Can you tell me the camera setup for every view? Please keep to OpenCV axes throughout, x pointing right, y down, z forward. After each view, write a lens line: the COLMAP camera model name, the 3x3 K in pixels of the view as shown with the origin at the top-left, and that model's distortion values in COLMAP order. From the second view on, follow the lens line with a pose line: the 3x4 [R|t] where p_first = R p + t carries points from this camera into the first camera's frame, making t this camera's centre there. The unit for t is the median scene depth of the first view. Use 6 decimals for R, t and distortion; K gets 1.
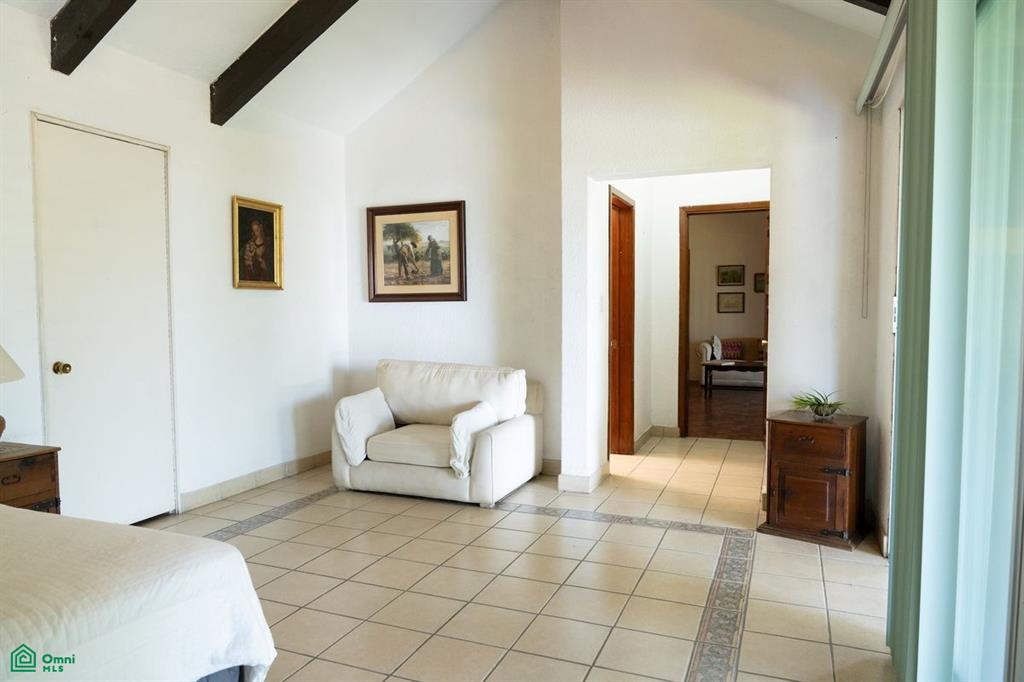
lens RADIAL K [[680.1, 0, 510.0], [0, 680.1, 338.2], [0, 0, 1]] dist [0.001845, -0.004325]
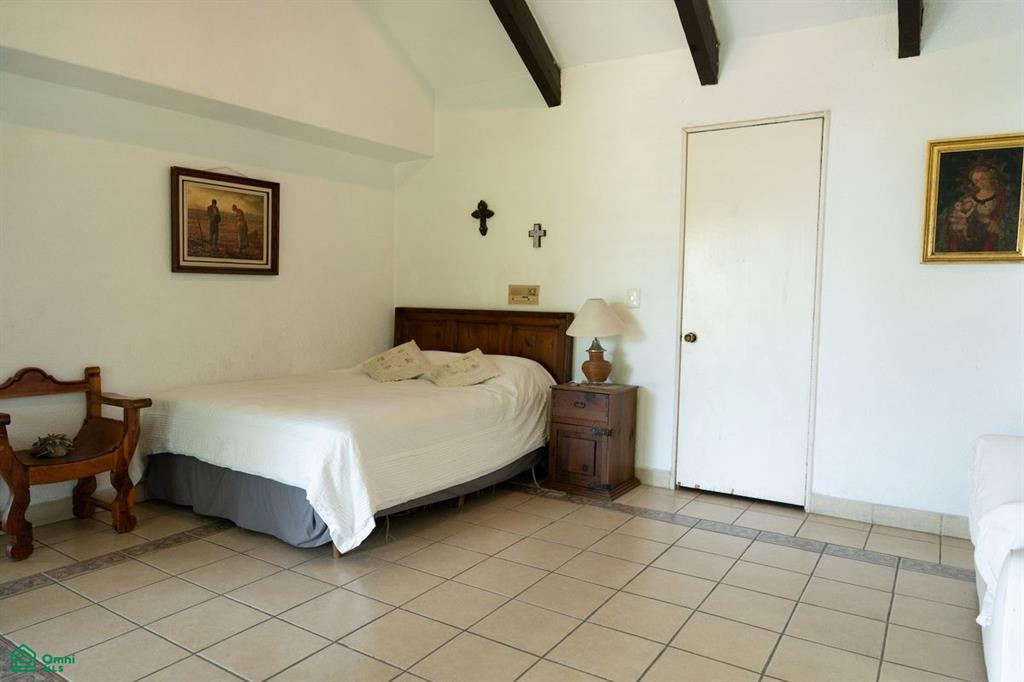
lens RADIAL K [[680.1, 0, 510.0], [0, 680.1, 338.2], [0, 0, 1]] dist [0.001845, -0.004325]
pose [[-0.189131, 0.060162, -0.980107, 0.436341], [-0.059389, 0.995593, 0.072573, -0.017885], [0.980154, 0.071933, -0.184725, 0.692427]]
